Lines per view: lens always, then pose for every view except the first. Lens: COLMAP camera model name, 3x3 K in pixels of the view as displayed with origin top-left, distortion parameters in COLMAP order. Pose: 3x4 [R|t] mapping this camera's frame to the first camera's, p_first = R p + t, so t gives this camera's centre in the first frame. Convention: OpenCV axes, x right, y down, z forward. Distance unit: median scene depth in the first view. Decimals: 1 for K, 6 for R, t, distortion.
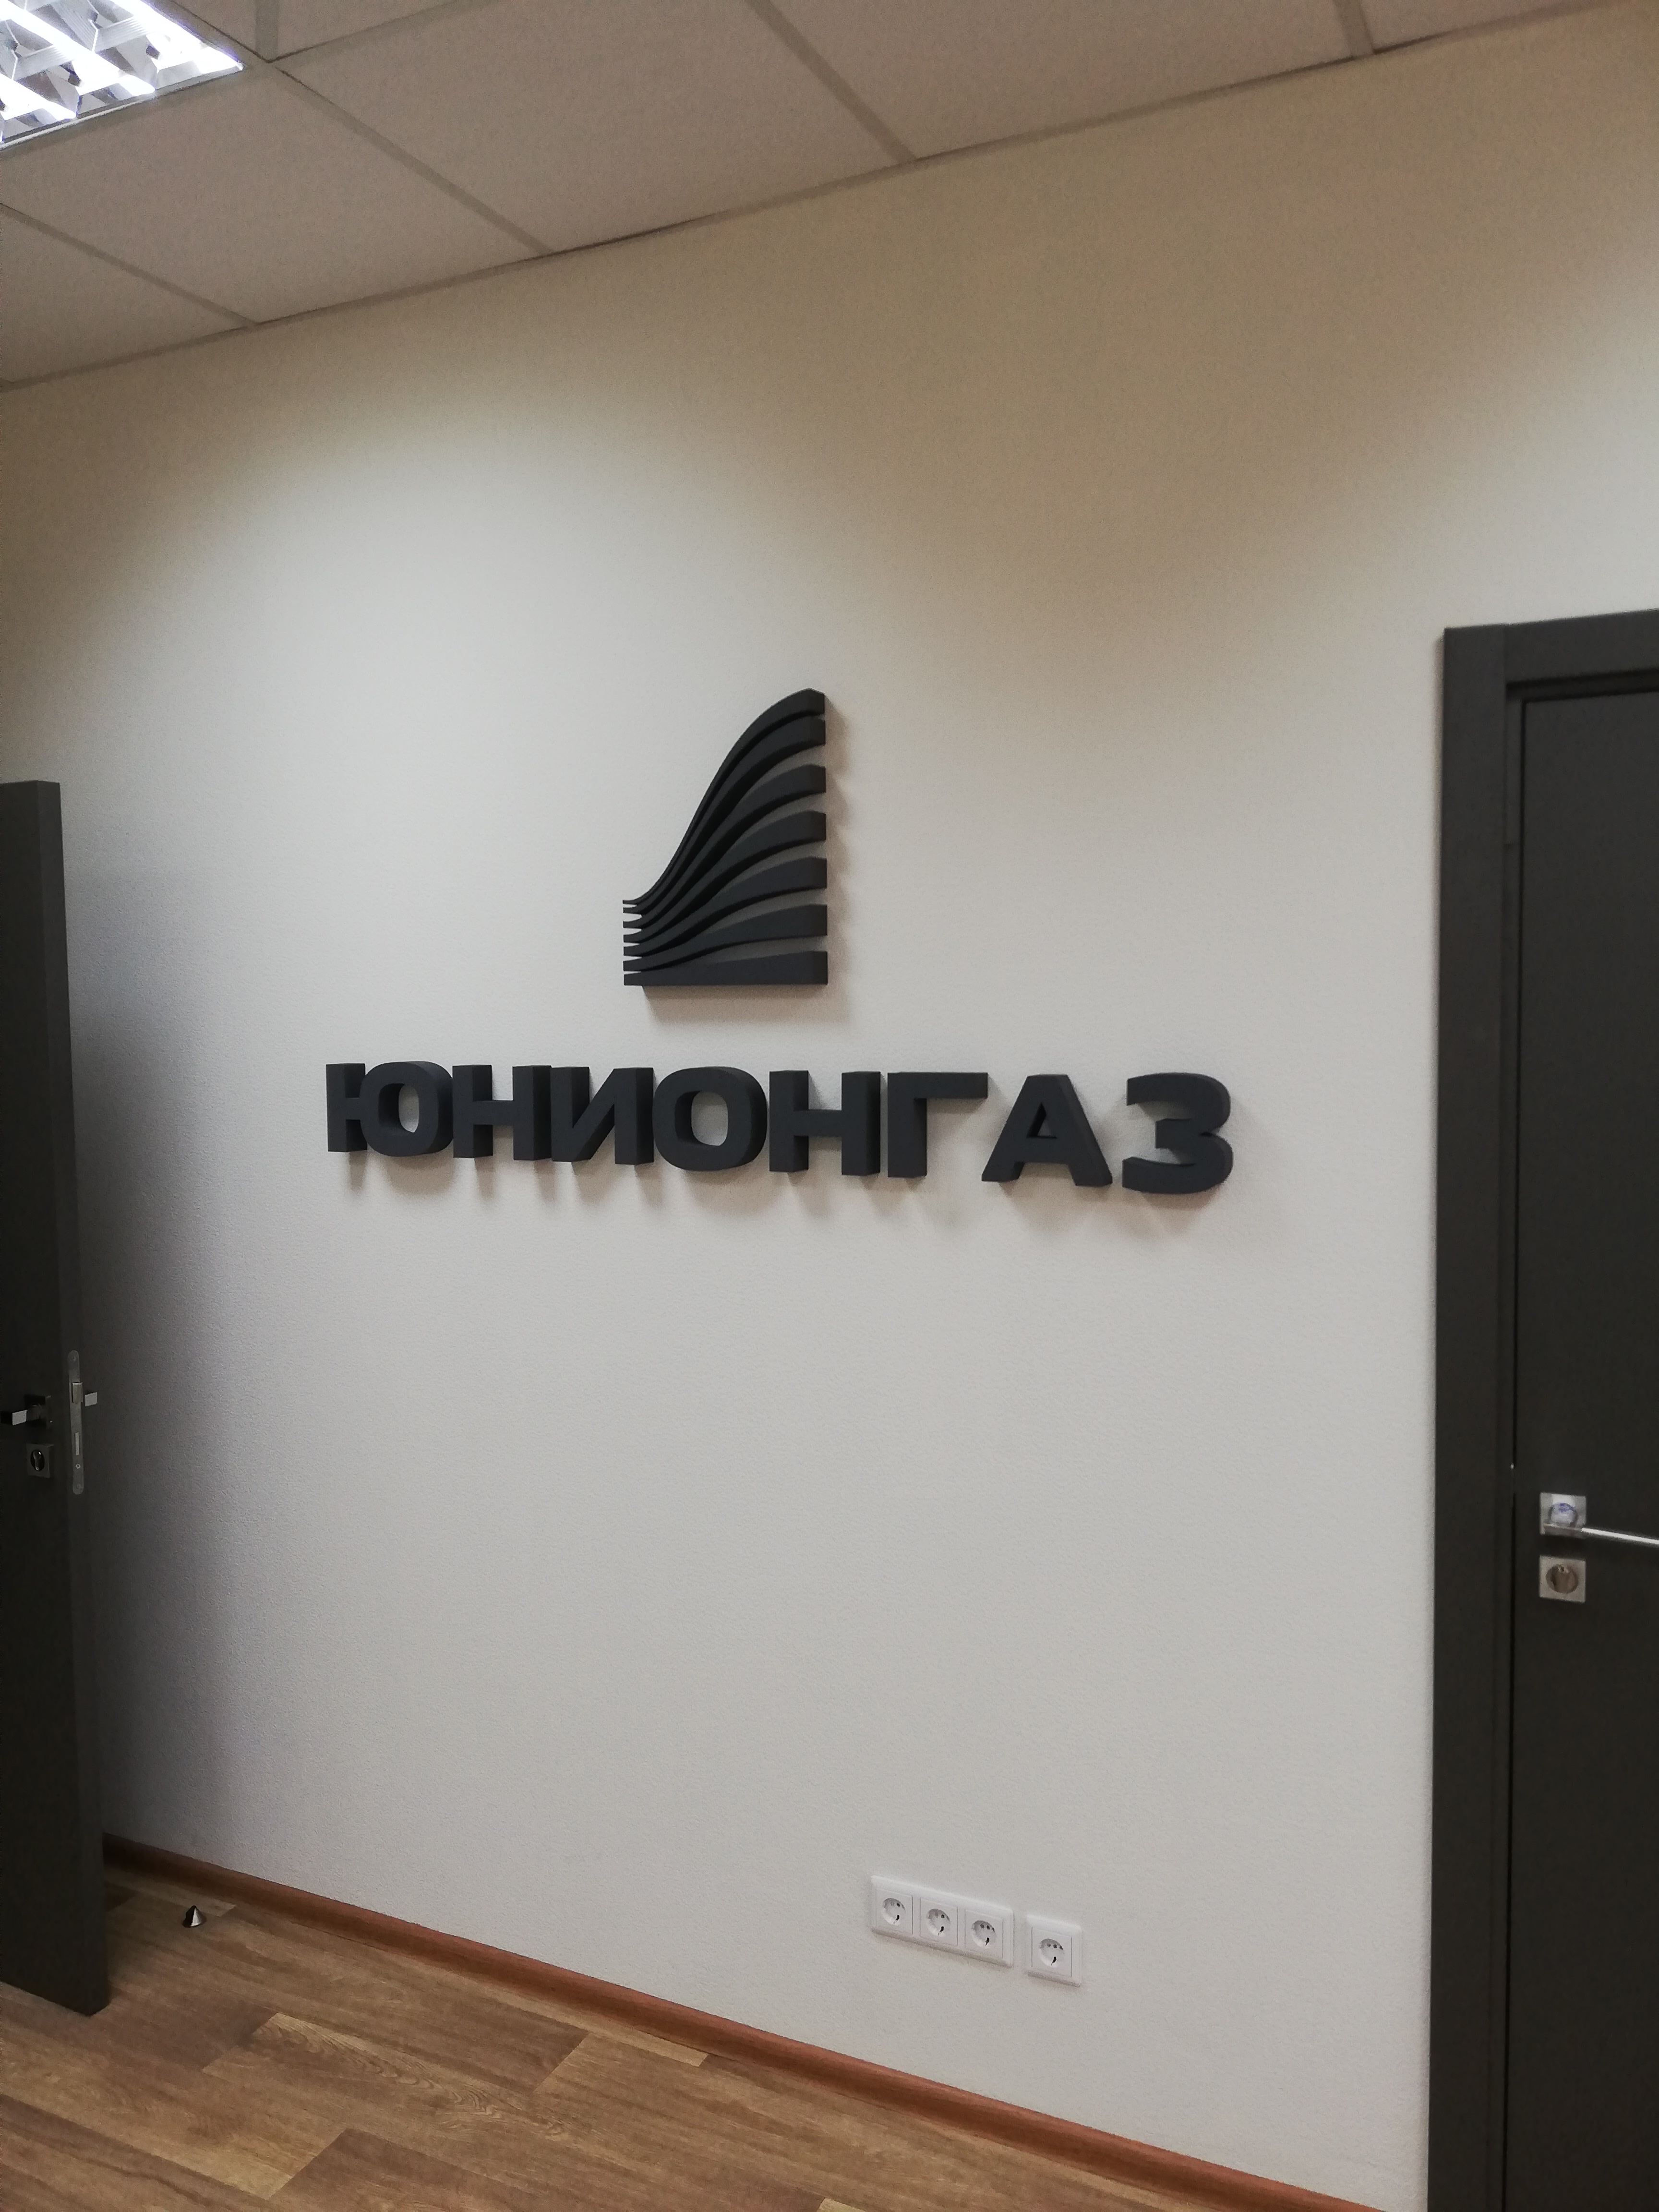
lens RADIAL K [[1725.7, 0, 829.5], [0, 1725.7, 1106.0], [0, 0, 1]] dist [0.004650, 0.003850]
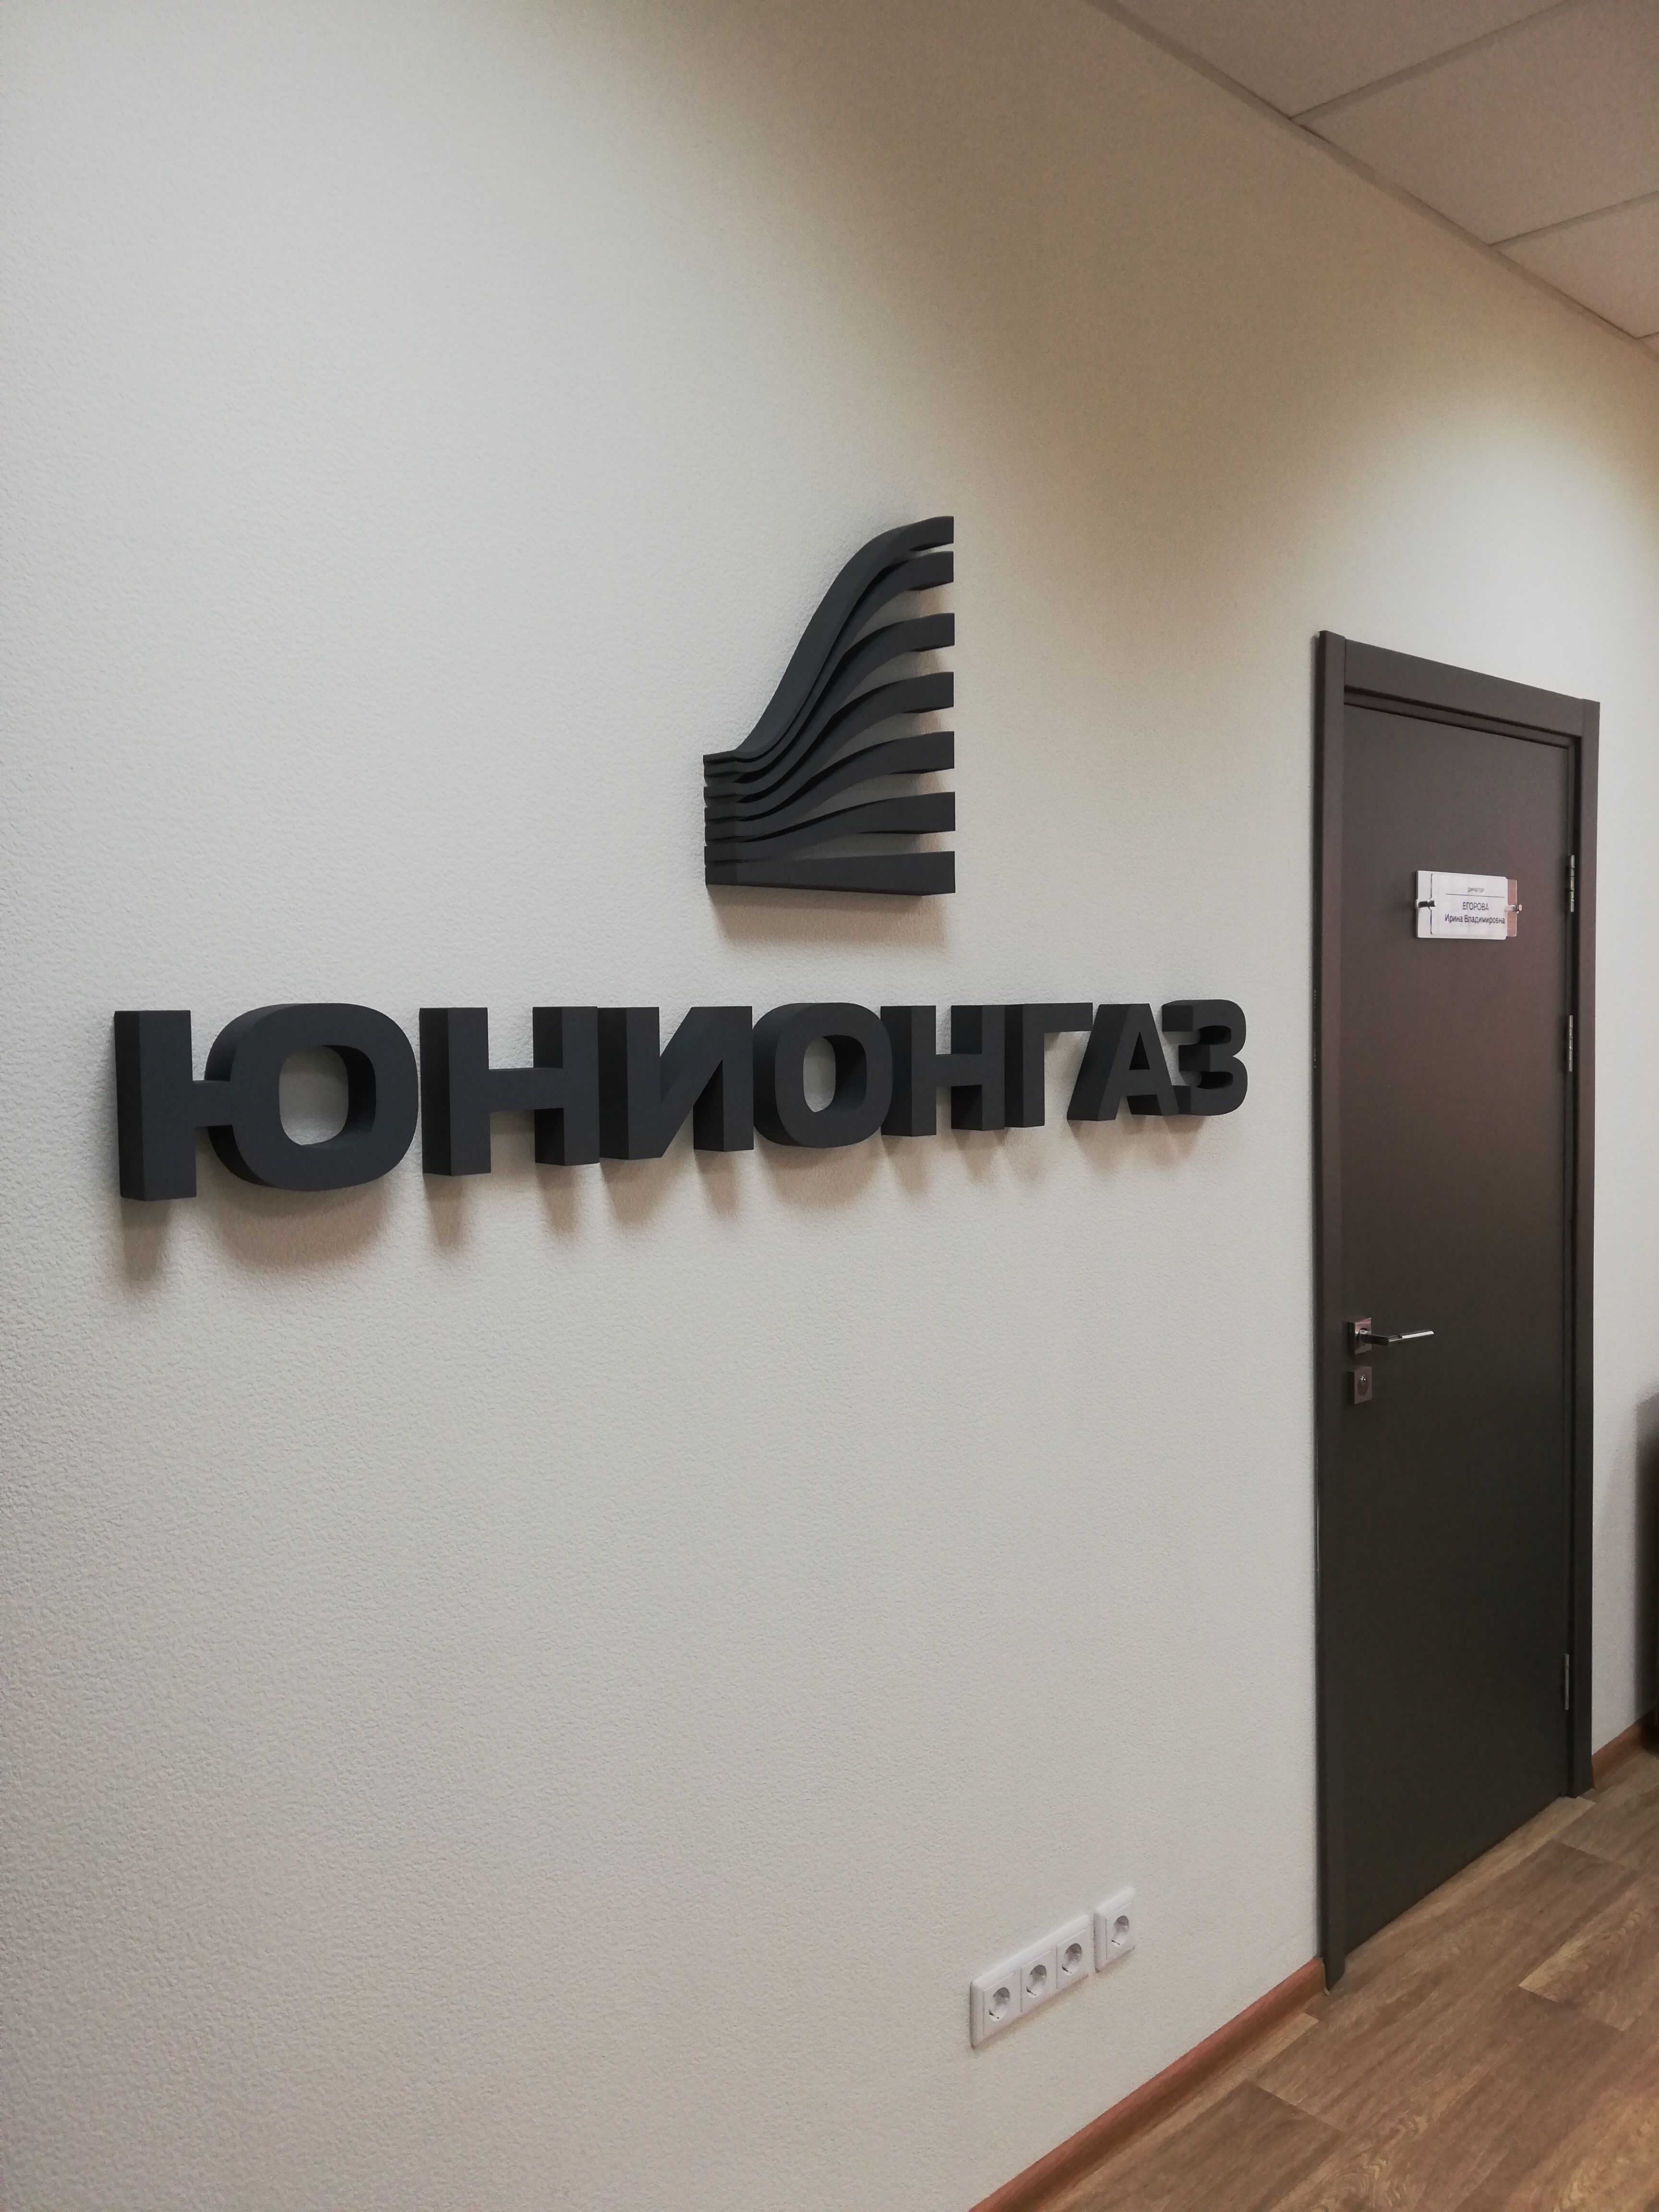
lens RADIAL K [[1725.7, 0, 829.5], [0, 1725.7, 1106.0], [0, 0, 1]] dist [0.004650, 0.003850]
pose [[0.343725, -0.059928, 0.937156, -0.726541], [0.057435, 0.997435, 0.042717, -0.009867], [-0.937312, 0.039142, 0.346285, 0.742097]]
